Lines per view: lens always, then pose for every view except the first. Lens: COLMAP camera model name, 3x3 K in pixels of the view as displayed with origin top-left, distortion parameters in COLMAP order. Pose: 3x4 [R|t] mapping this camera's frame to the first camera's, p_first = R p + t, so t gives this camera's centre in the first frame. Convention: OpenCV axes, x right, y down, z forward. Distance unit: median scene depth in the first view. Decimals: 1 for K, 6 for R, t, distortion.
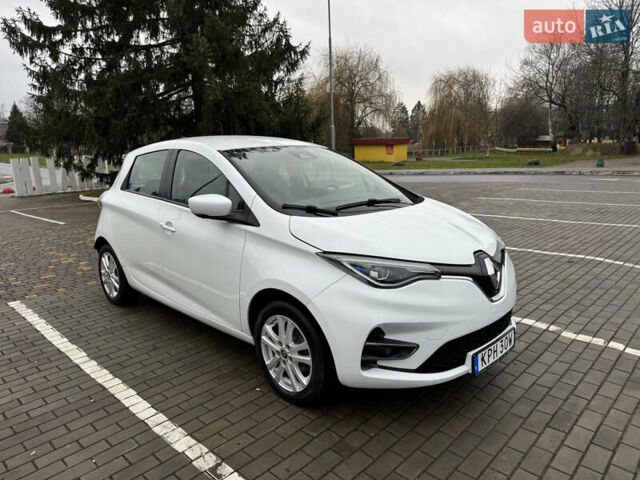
lens RADIAL K [[452.9, 0, 320.0], [0, 452.9, 240.0], [0, 0, 1]] dist [0.003460, -0.006134]
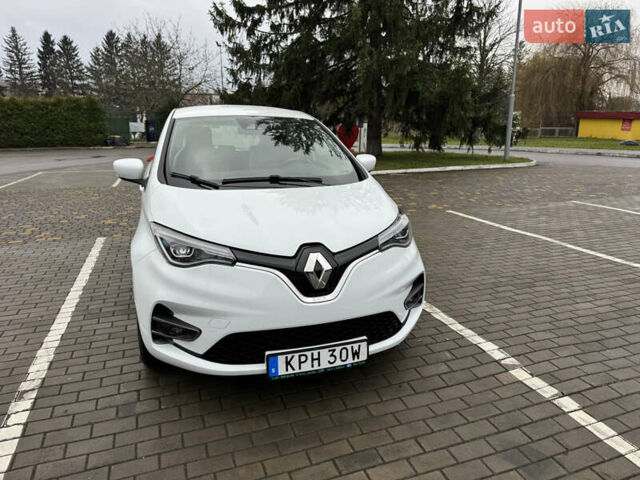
lens RADIAL K [[453.6, 0, 321.3], [0, 453.6, 238.3], [0, 0, 1]] dist [0.001013, -0.002034]
pose [[0.893765, 0.135008, -0.427735, 0.537816], [-0.110354, 0.990500, 0.082050, -0.042898], [0.434749, -0.026131, 0.900173, 0.167657]]
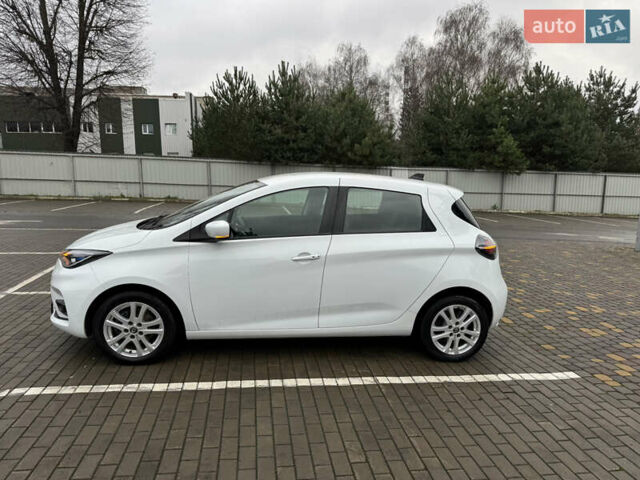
lens RADIAL K [[453.6, 0, 321.3], [0, 453.6, 238.3], [0, 0, 1]] dist [0.001013, -0.002034]
pose [[-0.613516, 0.135120, -0.778037, 0.808125], [-0.153355, 0.946109, 0.285236, -0.469078], [0.774649, 0.294312, -0.559732, 1.997452]]
